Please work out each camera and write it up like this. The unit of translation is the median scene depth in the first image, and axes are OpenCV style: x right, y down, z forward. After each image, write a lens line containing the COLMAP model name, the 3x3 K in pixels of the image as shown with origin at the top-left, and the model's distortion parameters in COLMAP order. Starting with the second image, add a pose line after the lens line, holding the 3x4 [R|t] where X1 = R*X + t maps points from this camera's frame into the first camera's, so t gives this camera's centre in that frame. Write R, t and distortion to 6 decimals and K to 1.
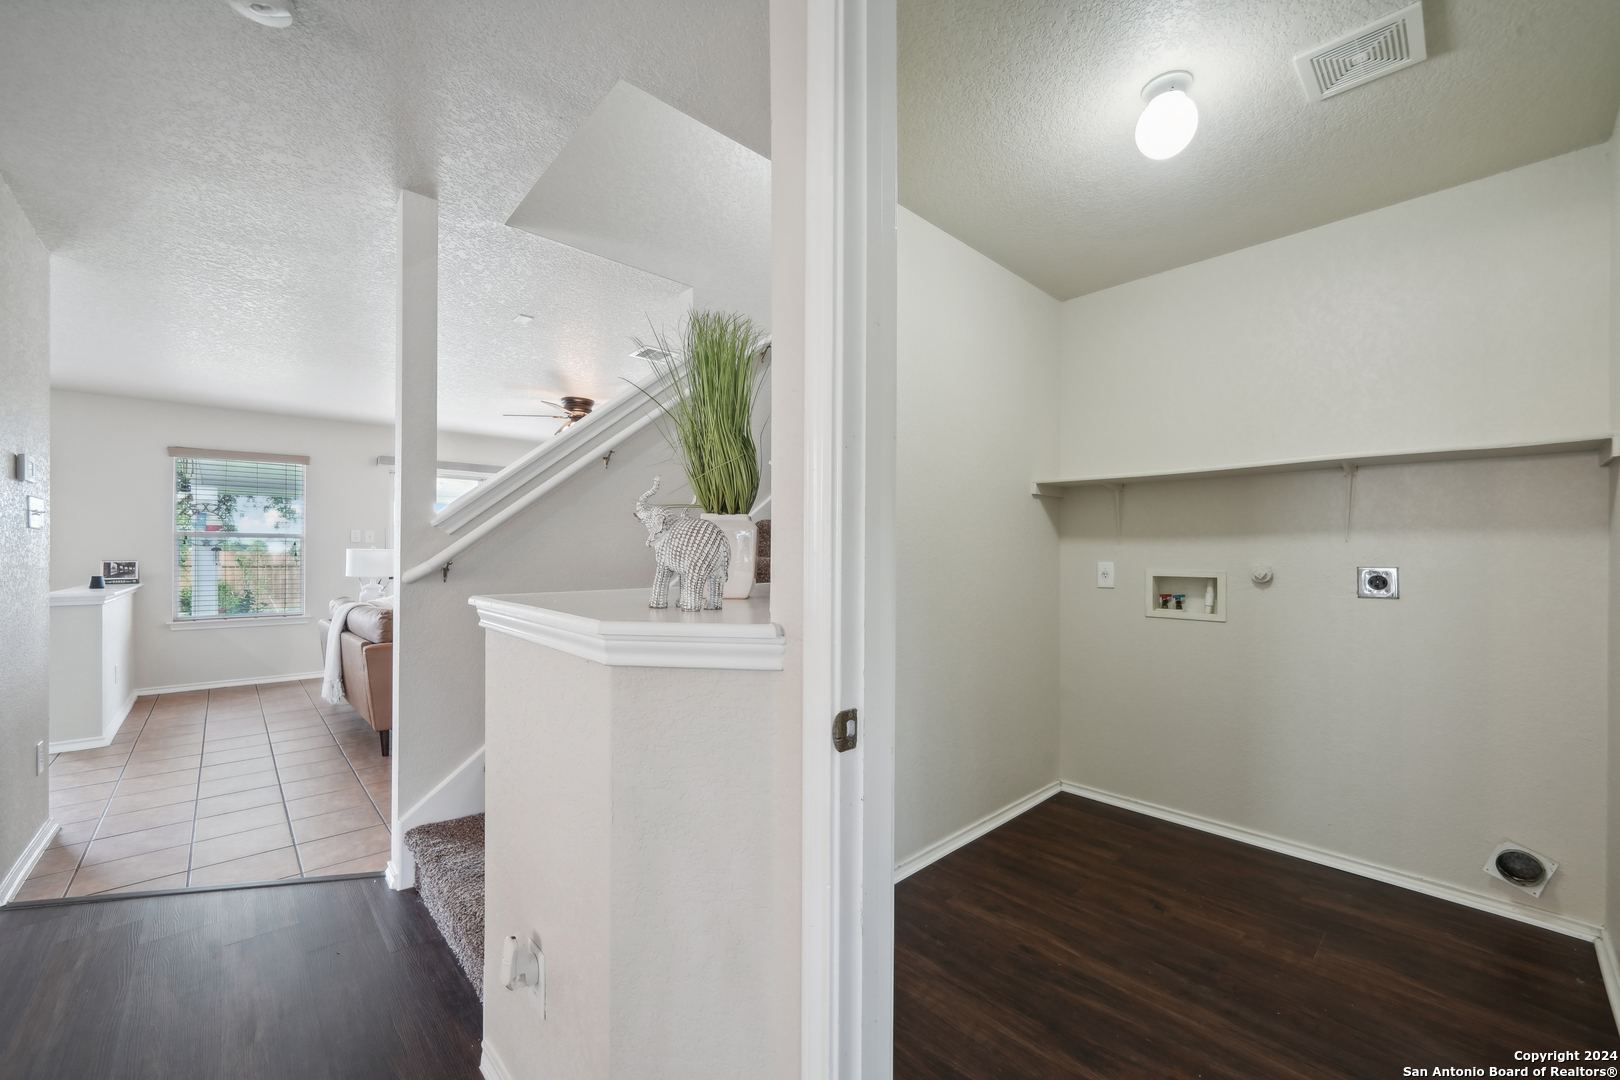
lens RADIAL K [[626.5, 0, 813.6], [0, 626.5, 548.0], [0, 0, 1]] dist [-0.010154, 0.000072]
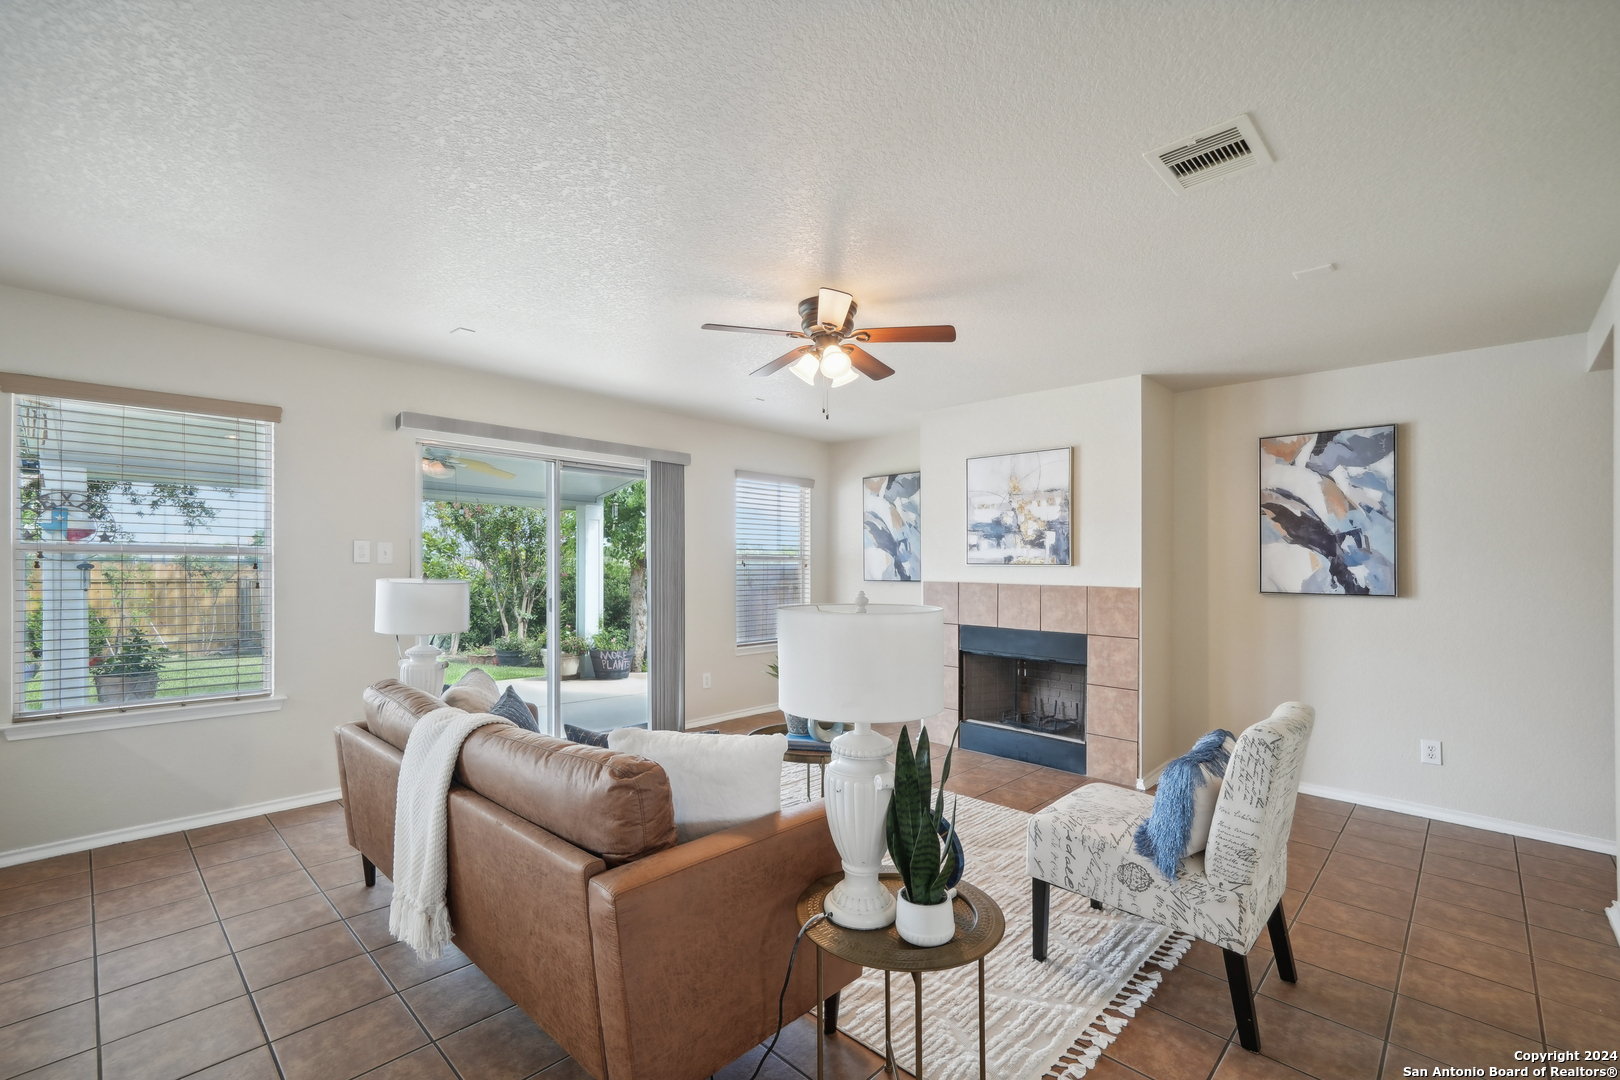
lens RADIAL K [[694.1, 0, 813.6], [0, 694.1, 563.9], [0, 0, 1]] dist [0.008508, 0.000305]
pose [[0.998609, 0.005009, 0.052494, -0.404967], [-0.005510, 0.999941, 0.009398, -0.018348], [-0.052444, -0.009674, 0.998577, 0.389653]]
